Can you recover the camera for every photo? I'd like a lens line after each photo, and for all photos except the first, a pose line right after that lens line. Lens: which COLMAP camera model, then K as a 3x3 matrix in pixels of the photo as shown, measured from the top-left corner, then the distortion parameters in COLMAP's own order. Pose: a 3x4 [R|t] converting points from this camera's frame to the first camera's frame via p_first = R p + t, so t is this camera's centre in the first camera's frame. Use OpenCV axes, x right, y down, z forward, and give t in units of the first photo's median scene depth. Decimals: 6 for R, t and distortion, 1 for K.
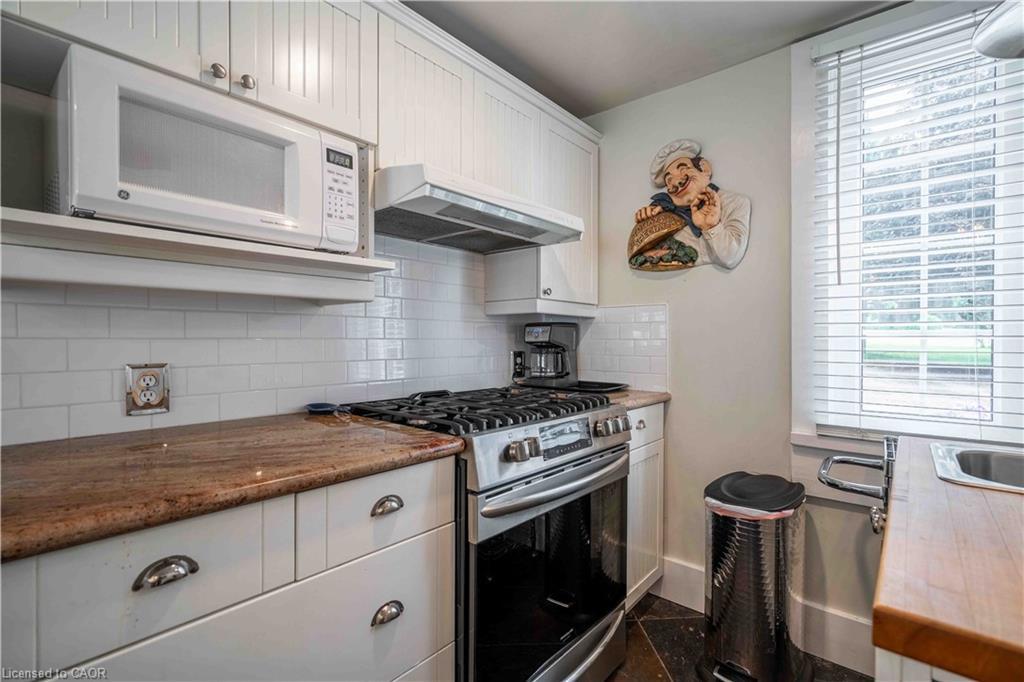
lens RADIAL K [[471.0, 0, 512.0], [0, 471.0, 341.0], [0, 0, 1]] dist [-0.009677, 0.000367]
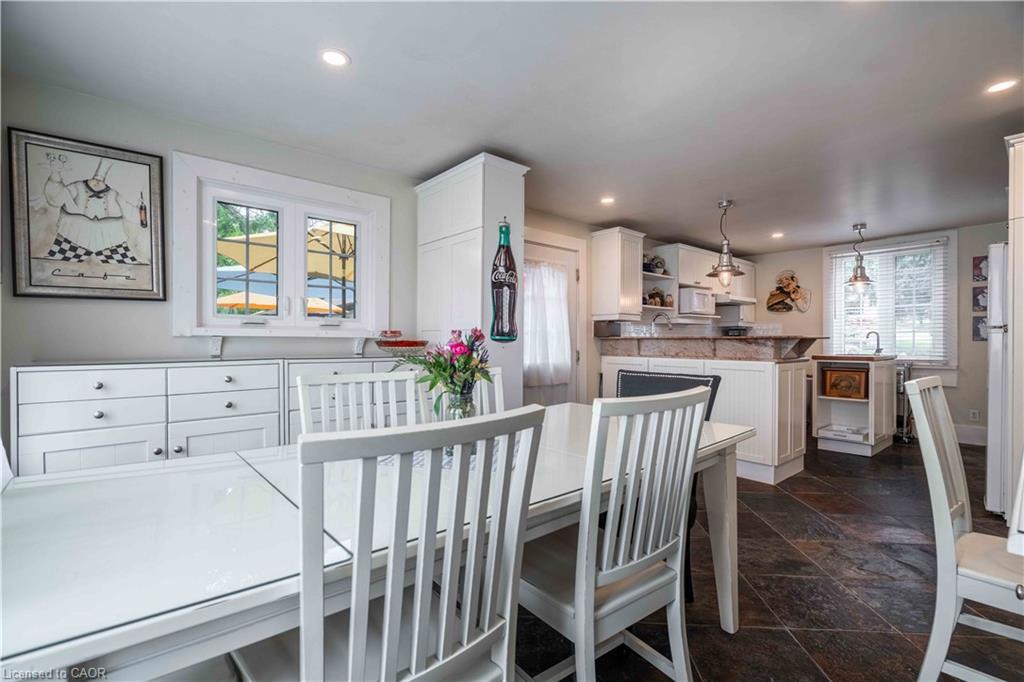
lens RADIAL K [[467.7, 0, 512.0], [0, 467.7, 341.0], [0, 0, 1]] dist [-0.000763, -0.000311]
pose [[0.988267, 0.002967, -0.152707, -1.006384], [-0.003794, 0.999980, -0.005123, 0.065025], [0.152689, 0.005642, 0.988258, -2.435359]]
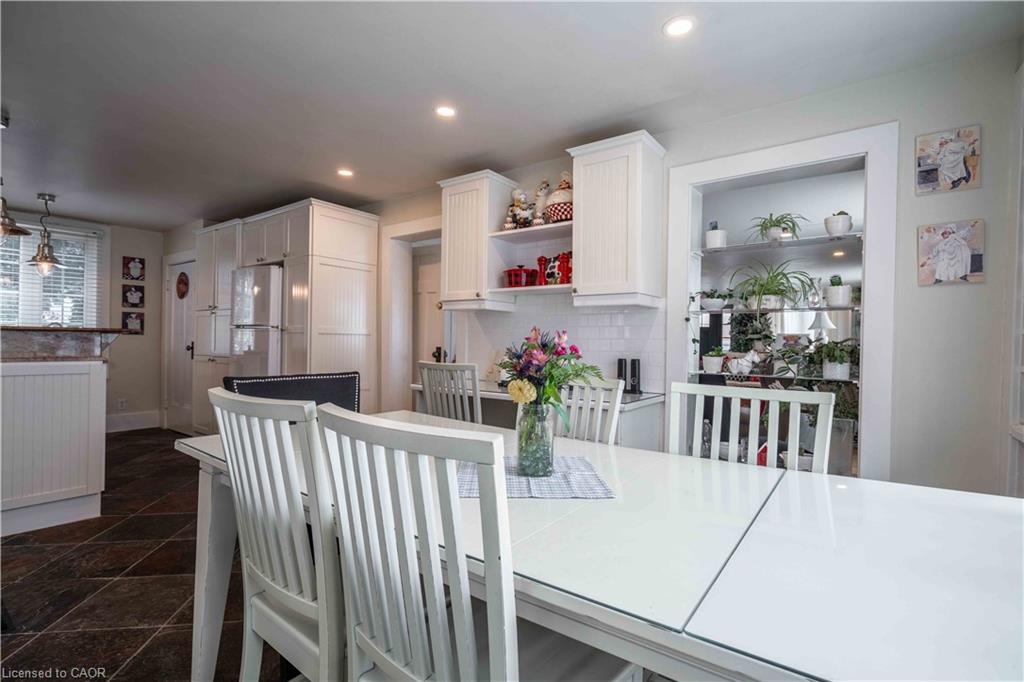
lens RADIAL K [[492.2, 0, 512.0], [0, 492.2, 341.0], [0, 0, 1]] dist [0.001414, 0.000224]
pose [[-0.084455, 0.000623, 0.996427, -1.959841], [-0.011098, 0.999937, -0.001565, 0.059010], [-0.996365, -0.011191, -0.084443, -1.558642]]
